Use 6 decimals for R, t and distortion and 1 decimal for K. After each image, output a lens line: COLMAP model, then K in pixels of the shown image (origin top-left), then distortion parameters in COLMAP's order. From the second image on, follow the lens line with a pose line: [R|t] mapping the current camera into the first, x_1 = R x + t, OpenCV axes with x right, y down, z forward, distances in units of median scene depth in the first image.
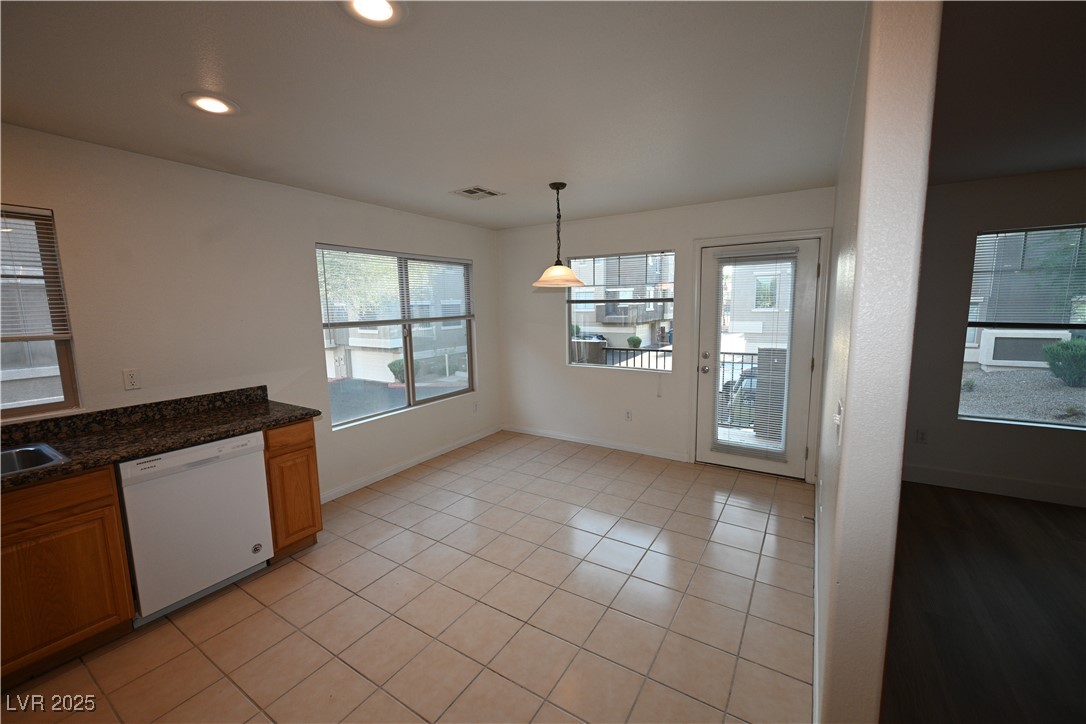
lens RADIAL K [[433.3, 0, 544.7], [0, 433.3, 361.9], [0, 0, 1]] dist [-0.000303, -0.000424]
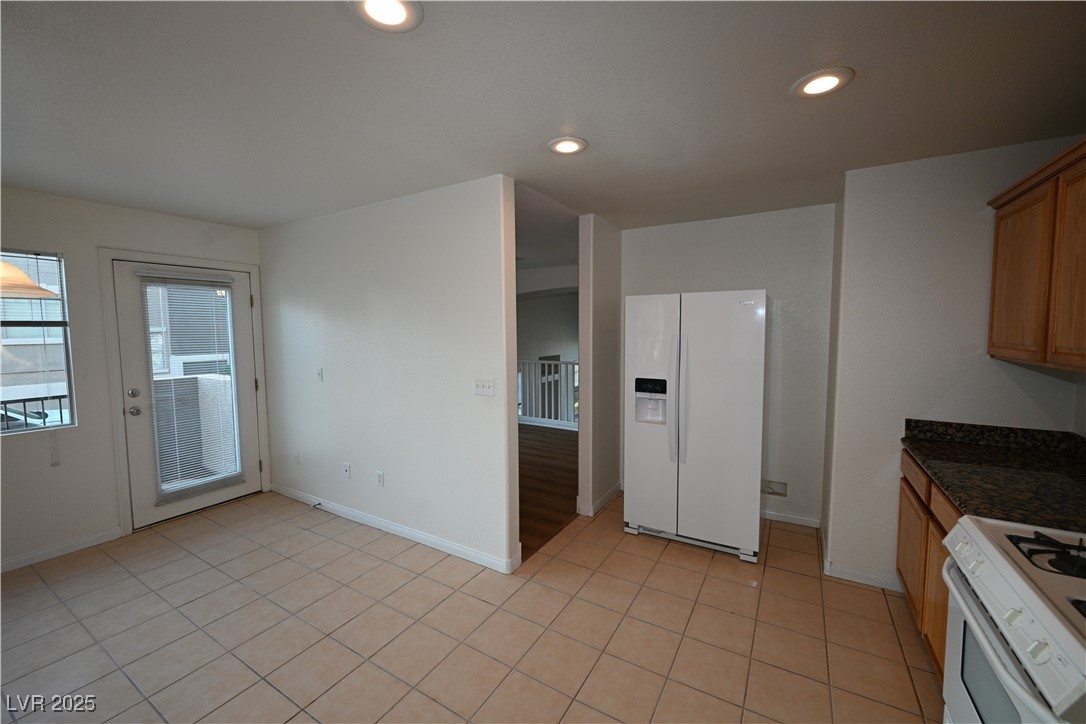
lens RADIAL K [[433.3, 0, 540.6], [0, 433.3, 360.2], [0, 0, 1]] dist [-0.000303, -0.000424]
pose [[-0.018058, -0.060746, 0.997990, -0.499155], [0.133888, 0.989016, 0.062623, -0.028161], [-0.990832, 0.134750, -0.009726, 0.280215]]
